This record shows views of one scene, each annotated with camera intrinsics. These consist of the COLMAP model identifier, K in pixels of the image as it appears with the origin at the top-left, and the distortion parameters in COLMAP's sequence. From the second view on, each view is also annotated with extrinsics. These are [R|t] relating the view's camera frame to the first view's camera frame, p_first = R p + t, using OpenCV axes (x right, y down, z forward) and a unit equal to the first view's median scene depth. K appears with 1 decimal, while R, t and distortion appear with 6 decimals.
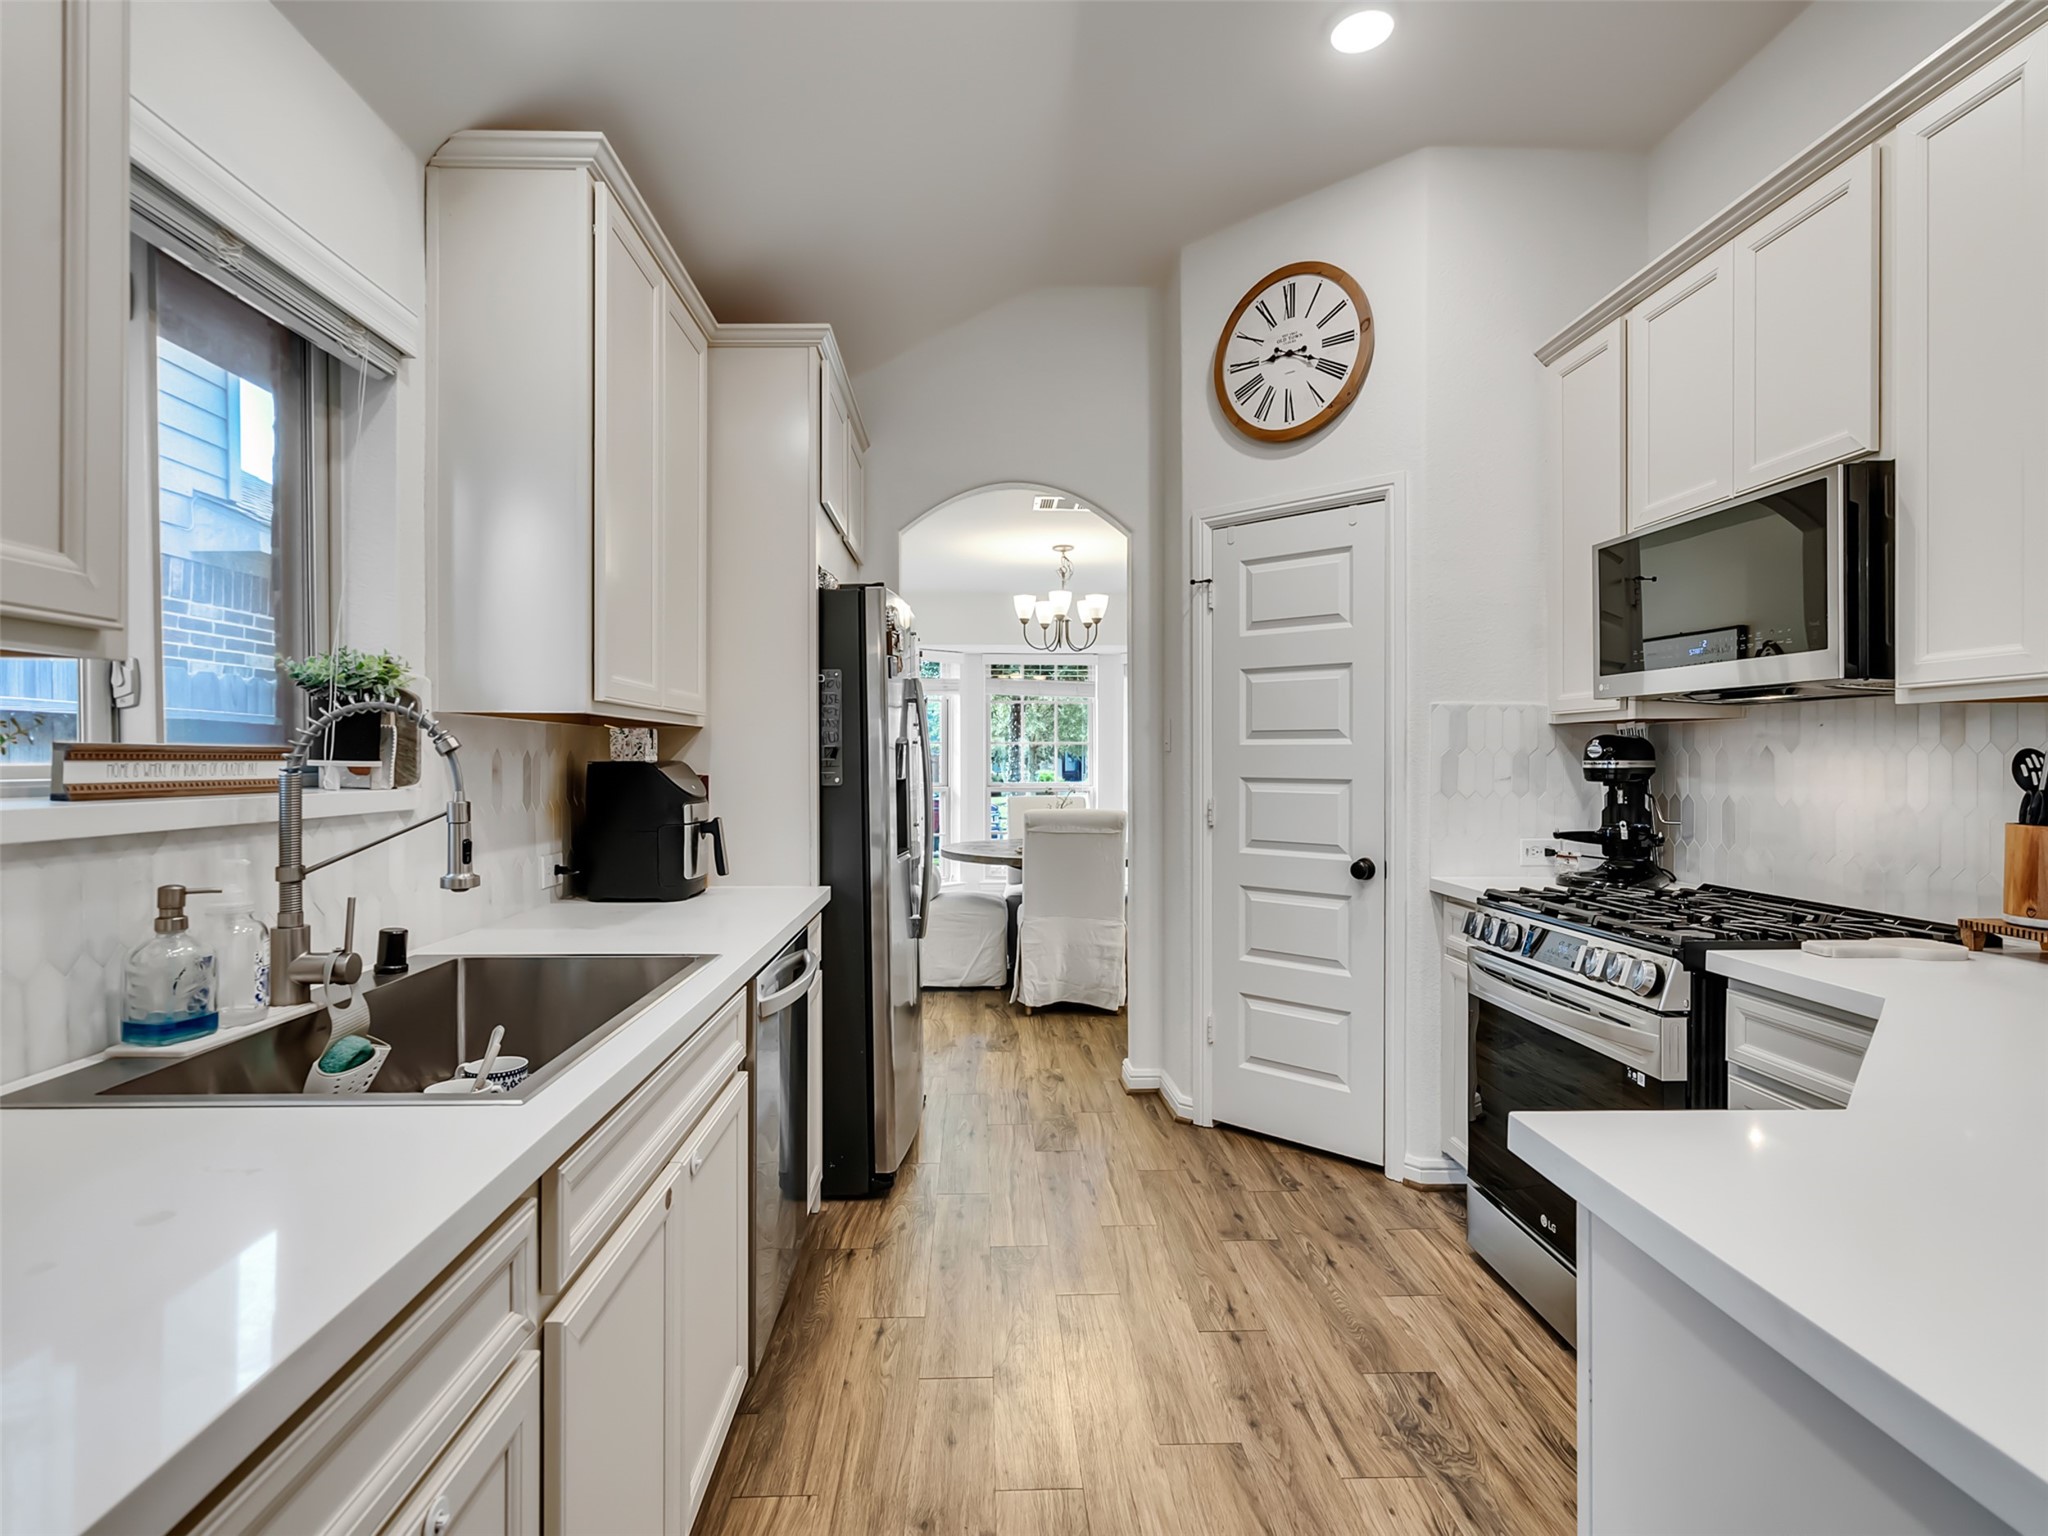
lens RADIAL K [[1047.5, 0, 1008.1], [0, 1047.5, 765.1], [0, 0, 1]] dist [-0.004858, 0.003483]
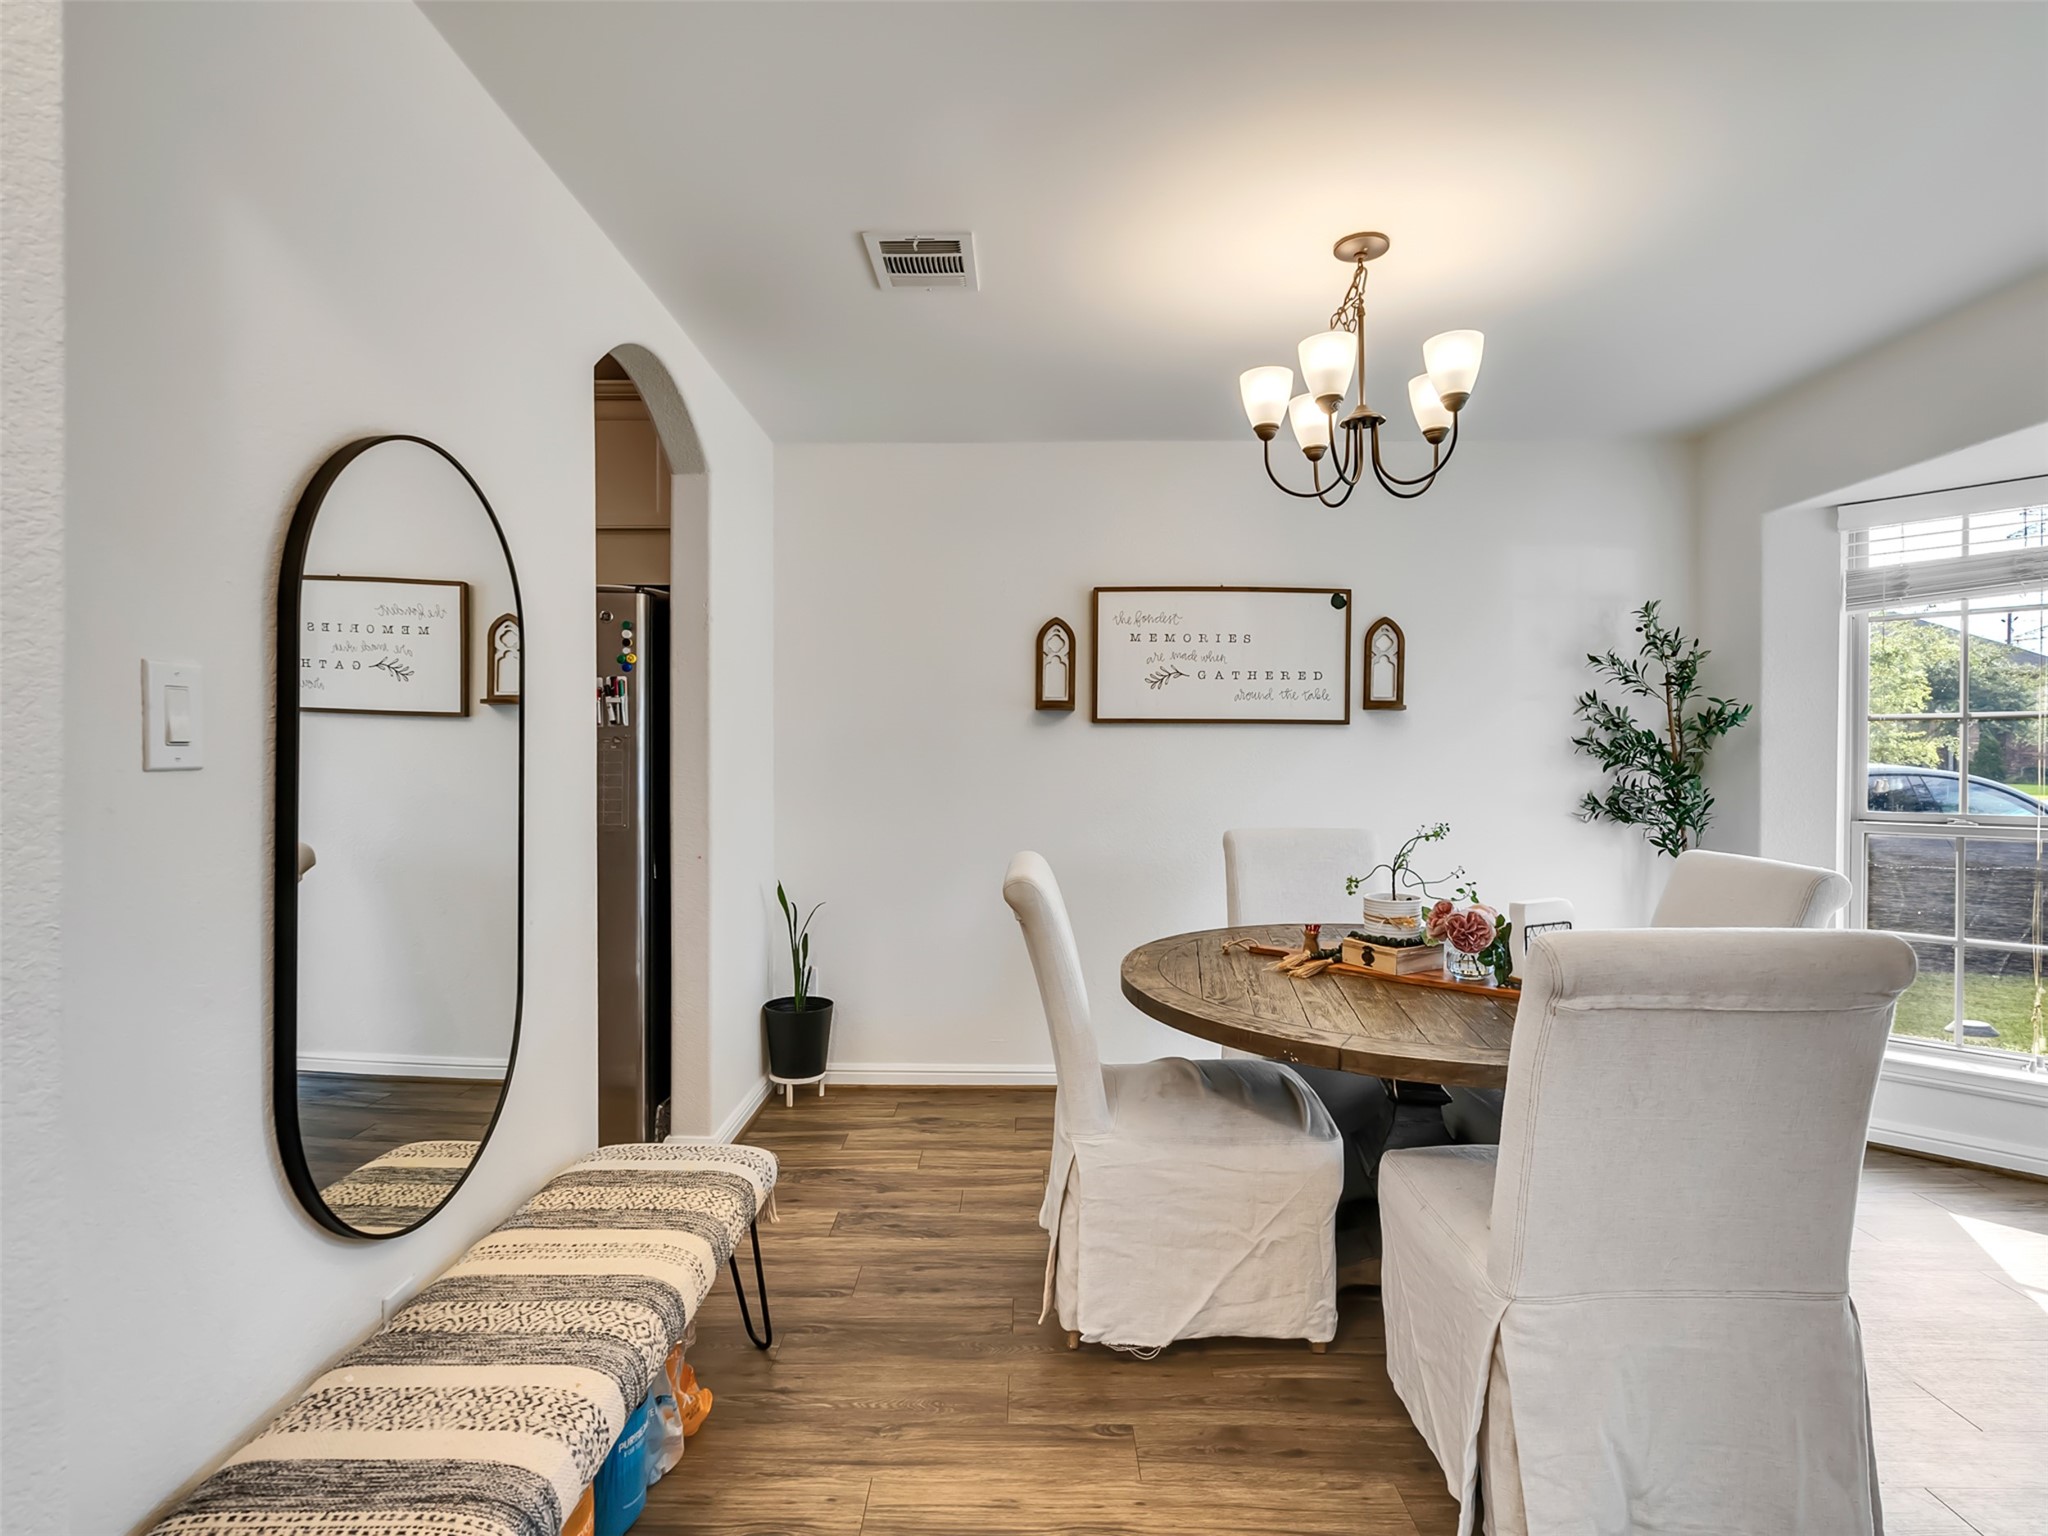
lens RADIAL K [[1047.5, 0, 1008.1], [0, 1047.5, 765.1], [0, 0, 1]] dist [-0.004858, 0.003483]
pose [[-0.040507, 0.011805, -0.999110, 0.866973], [-0.010066, 0.999875, 0.012222, -0.009501], [0.999129, 0.010552, -0.040383, 1.596112]]
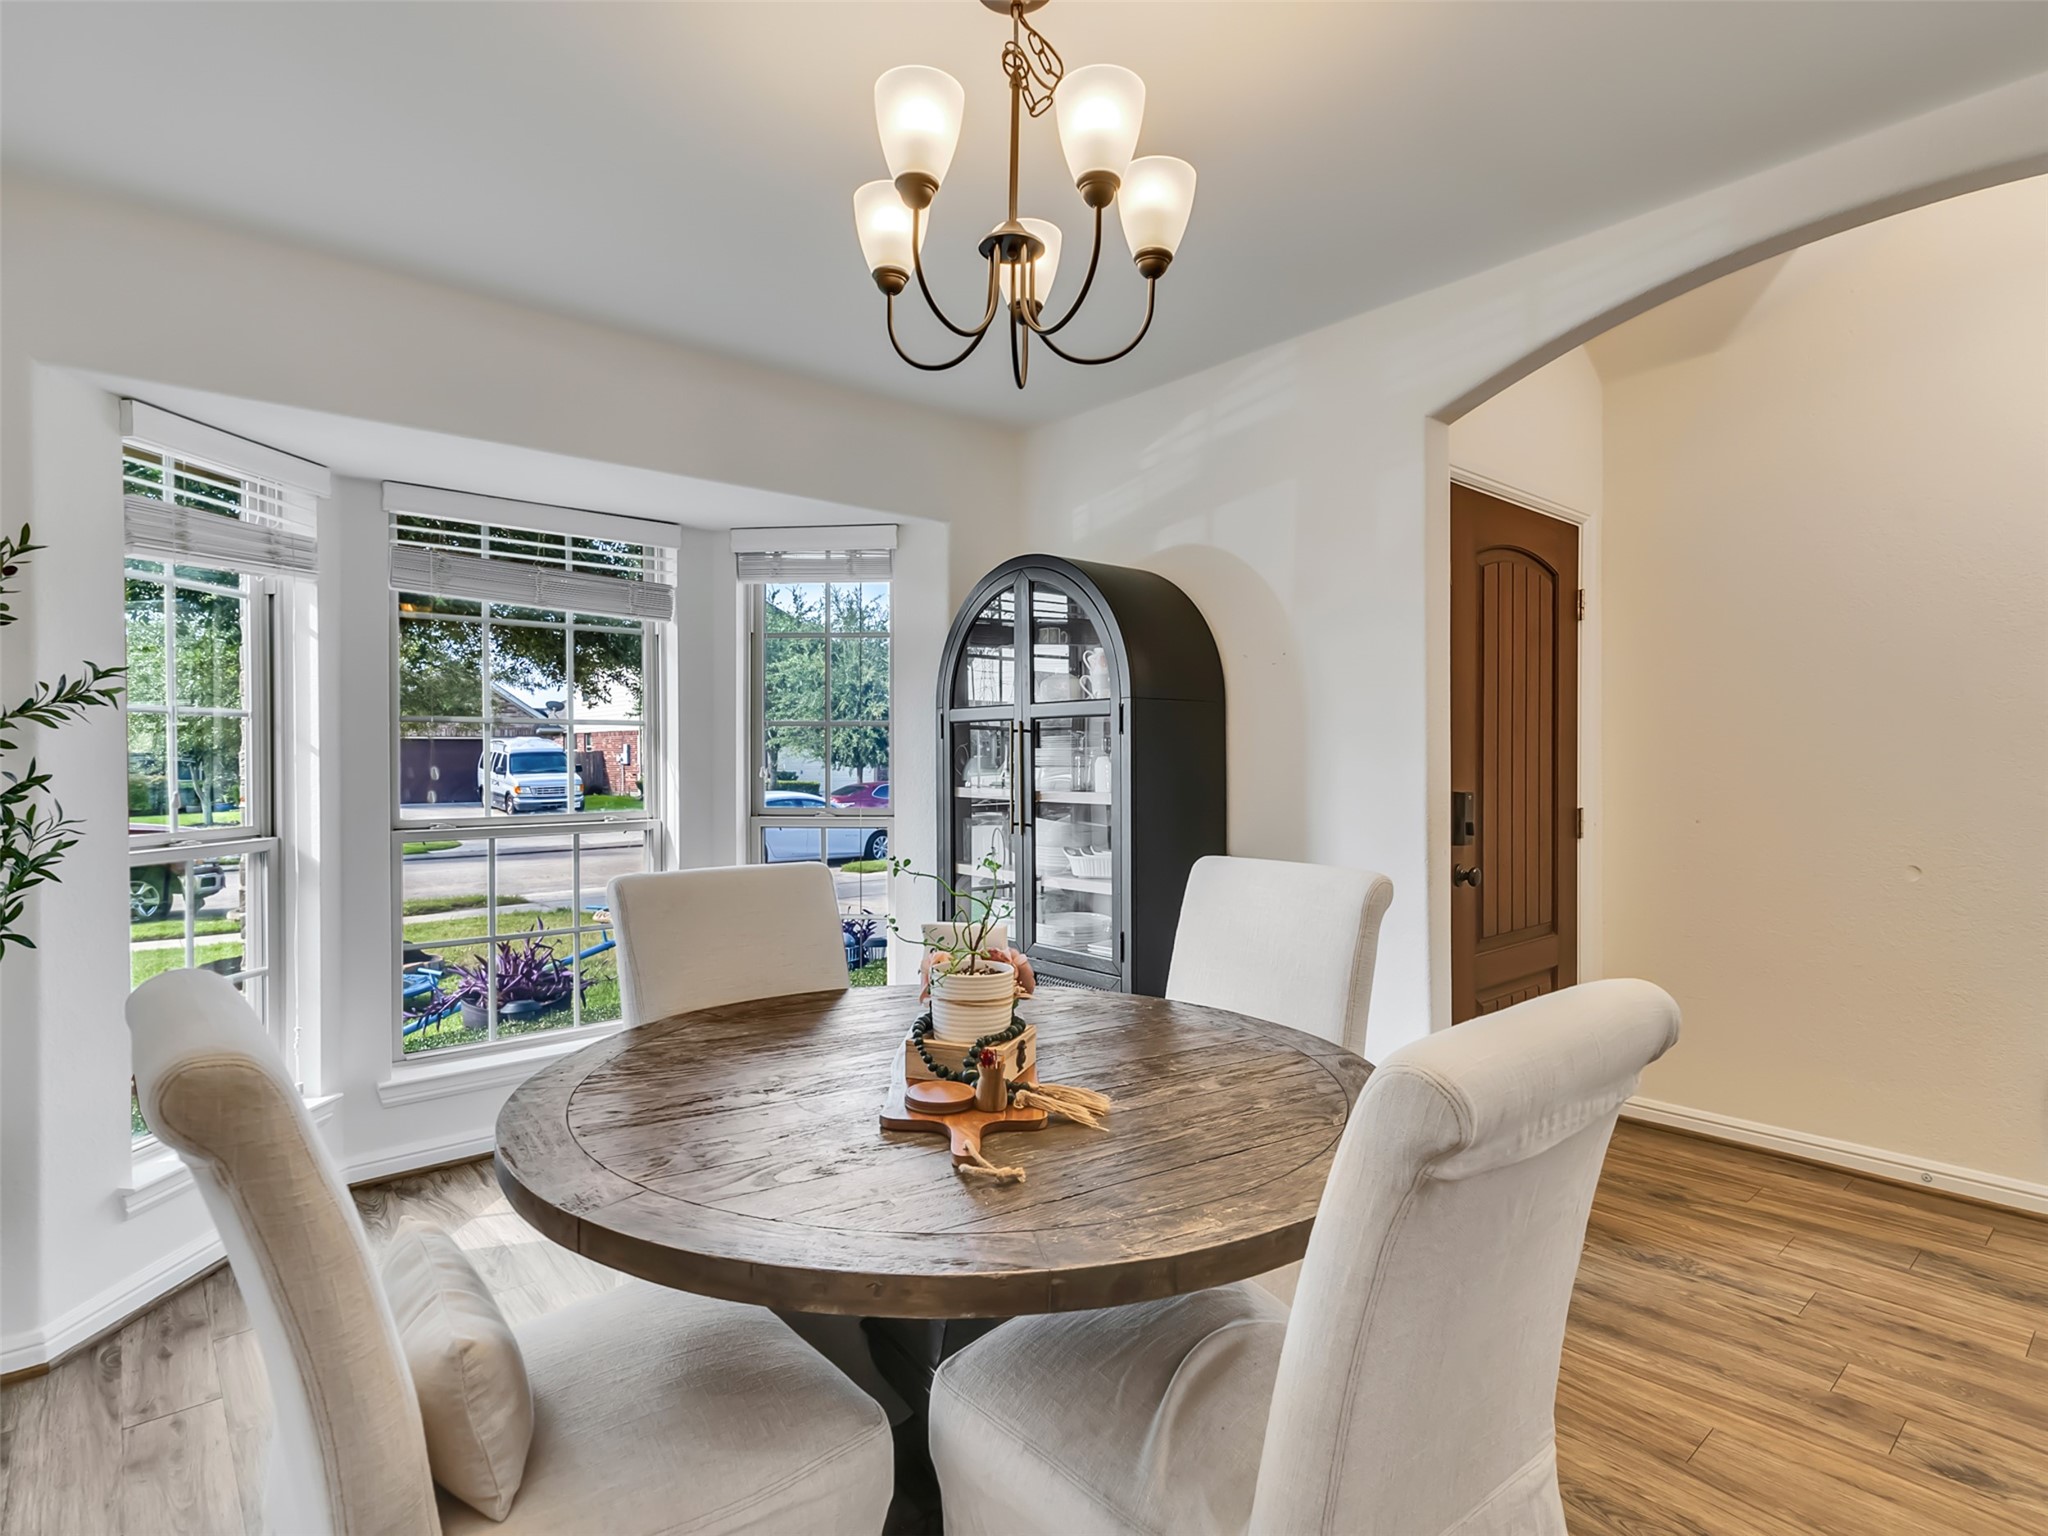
lens RADIAL K [[1047.5, 0, 1008.1], [0, 1047.5, 765.1], [0, 0, 1]] dist [-0.004858, 0.003483]
pose [[0.780420, -0.006509, 0.625222, -0.217905], [0.006379, 0.999977, 0.002449, -0.007620], [-0.625223, 0.002077, 0.780443, 1.432550]]
